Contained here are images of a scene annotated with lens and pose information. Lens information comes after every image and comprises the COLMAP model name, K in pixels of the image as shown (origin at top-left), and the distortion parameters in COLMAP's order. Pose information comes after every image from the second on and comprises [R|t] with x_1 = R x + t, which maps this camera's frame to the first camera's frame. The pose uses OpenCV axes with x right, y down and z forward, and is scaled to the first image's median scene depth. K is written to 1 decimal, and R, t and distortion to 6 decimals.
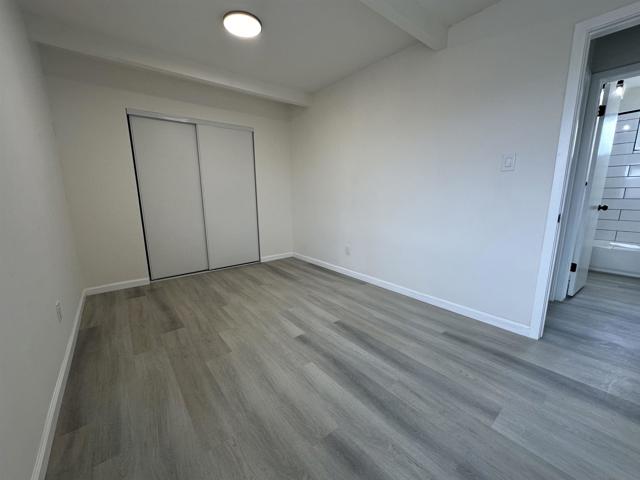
lens RADIAL K [[255.5, 0, 320.0], [0, 255.5, 240.0], [0, 0, 1]] dist [-0.002054, -0.000241]
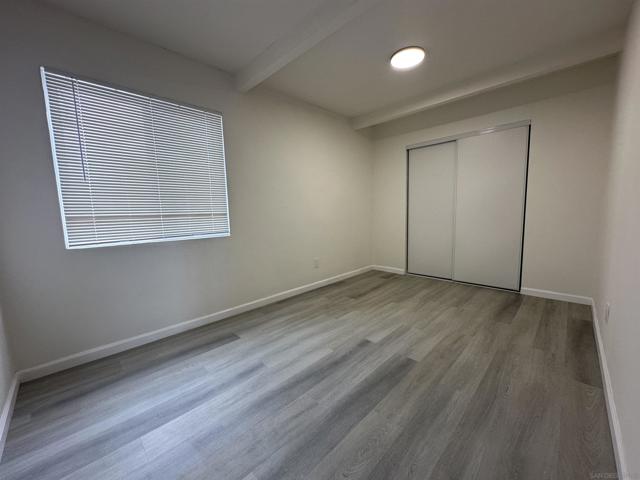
lens RADIAL K [[255.5, 0, 320.0], [0, 255.5, 240.0], [0, 0, 1]] dist [-0.002054, -0.000241]
pose [[0.114914, 0.120361, -0.986057, 0.704752], [-0.155212, 0.982617, 0.101853, -0.087447], [0.981175, 0.141343, 0.131598, 0.479670]]
